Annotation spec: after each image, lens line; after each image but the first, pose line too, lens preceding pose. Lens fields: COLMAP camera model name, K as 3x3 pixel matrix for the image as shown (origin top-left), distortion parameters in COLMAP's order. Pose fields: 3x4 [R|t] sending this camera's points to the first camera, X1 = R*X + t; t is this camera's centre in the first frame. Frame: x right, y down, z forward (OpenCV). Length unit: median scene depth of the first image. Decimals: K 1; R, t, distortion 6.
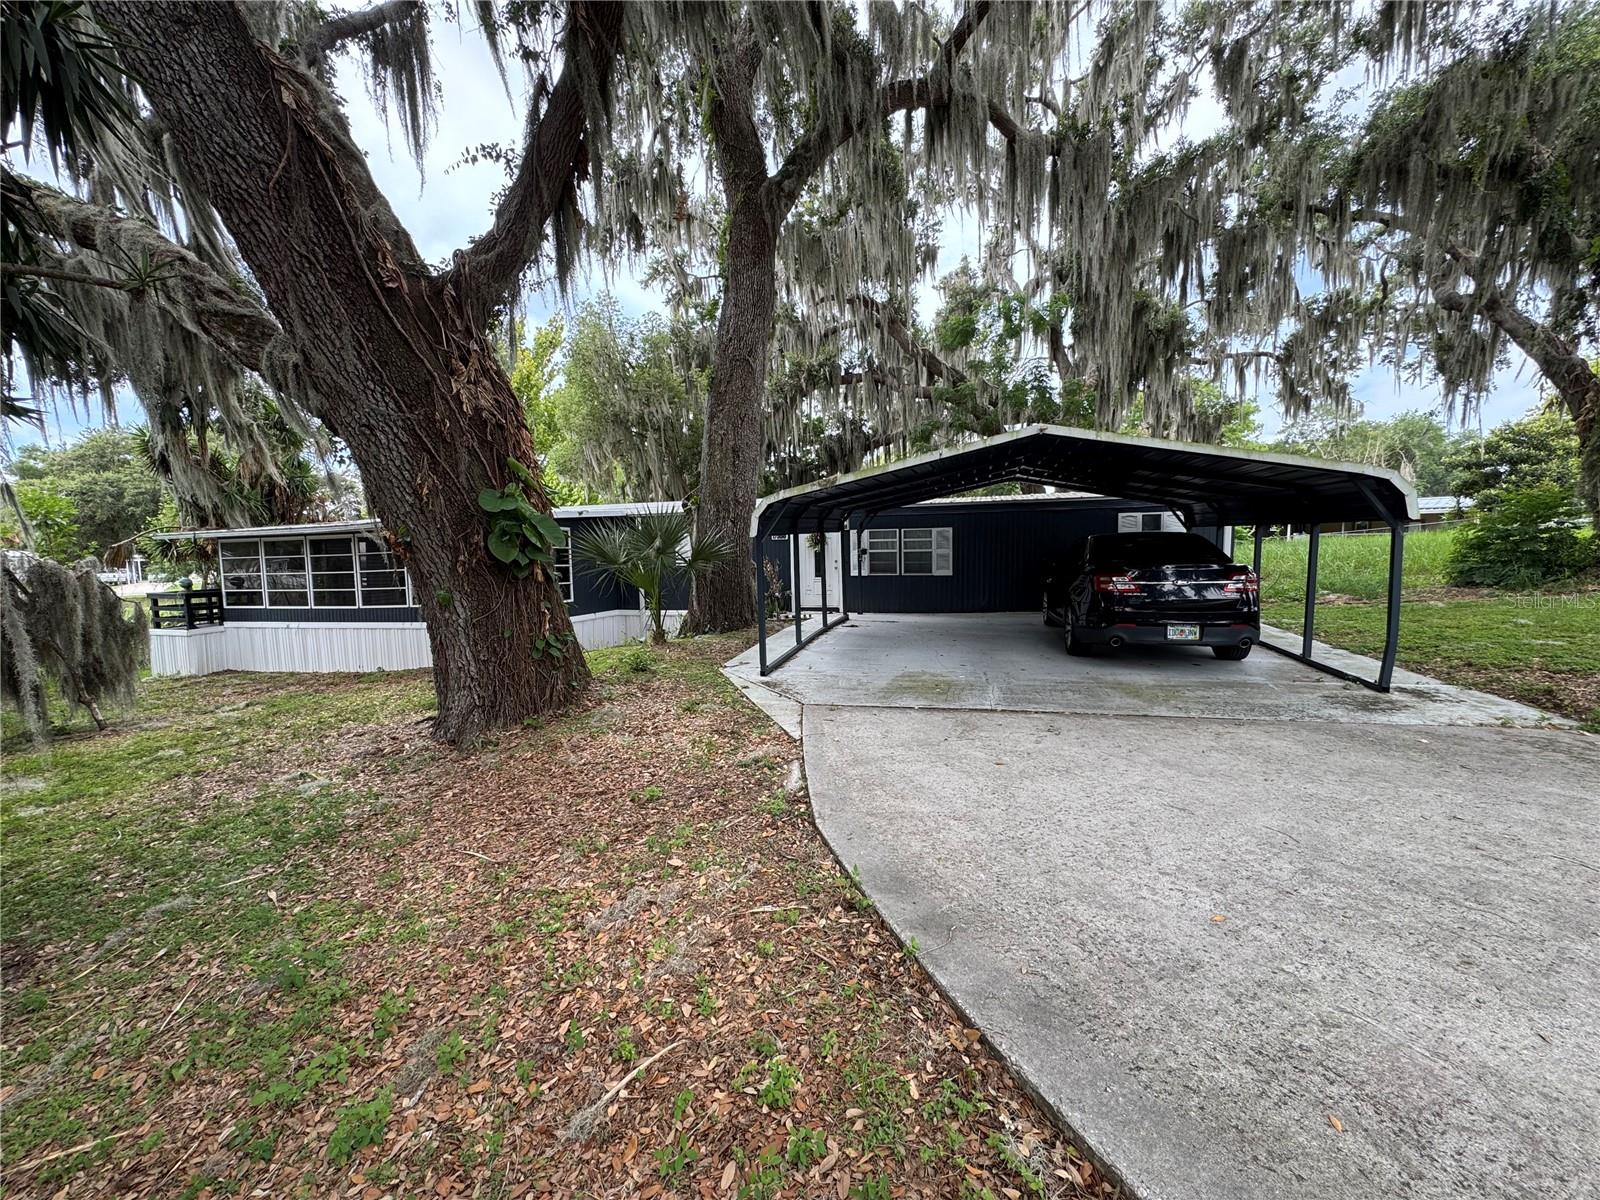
lens RADIAL K [[645.0, 0, 800.0], [0, 645.0, 600.0], [0, 0, 1]] dist [0.000517, 0.000045]
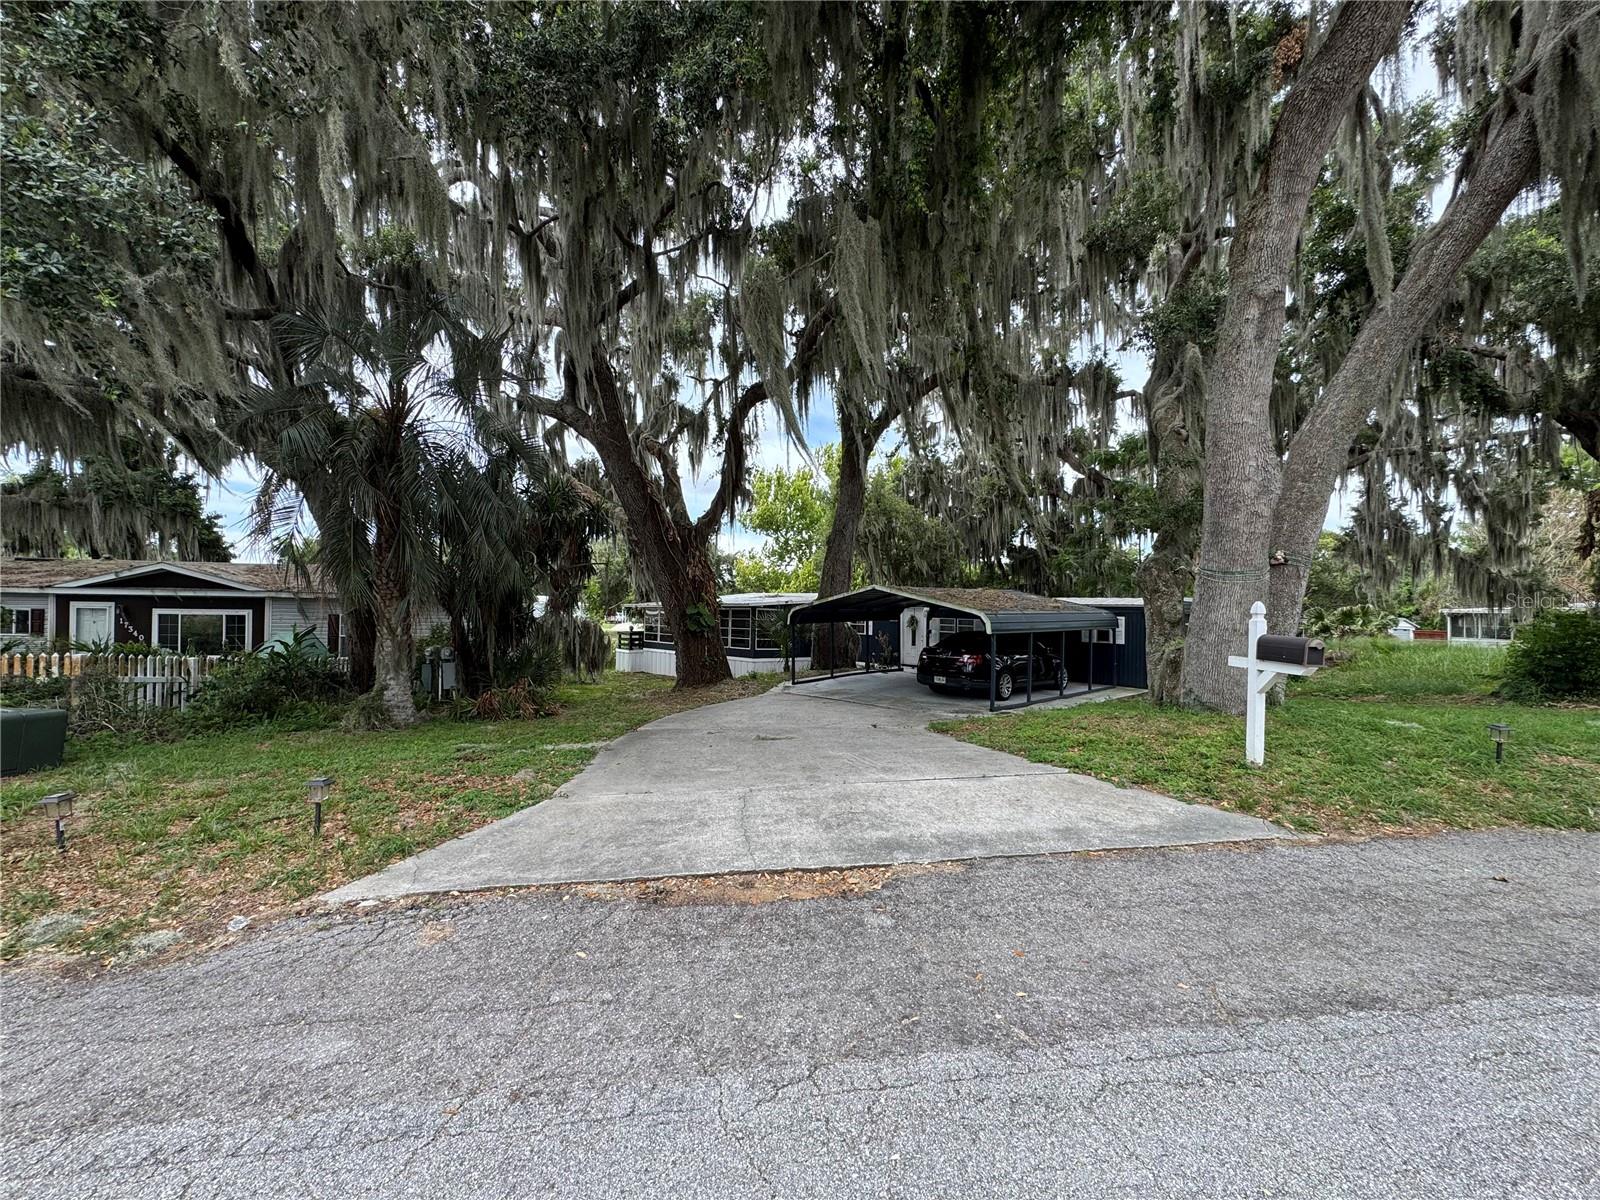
lens RADIAL K [[645.0, 0, 800.0], [0, 645.0, 600.0], [0, 0, 1]] dist [0.000517, 0.000045]
pose [[0.855271, 0.030379, -0.517290, 0.623328], [-0.079885, 0.994076, -0.073700, -0.007145], [0.511986, 0.104357, 0.852631, -0.538550]]
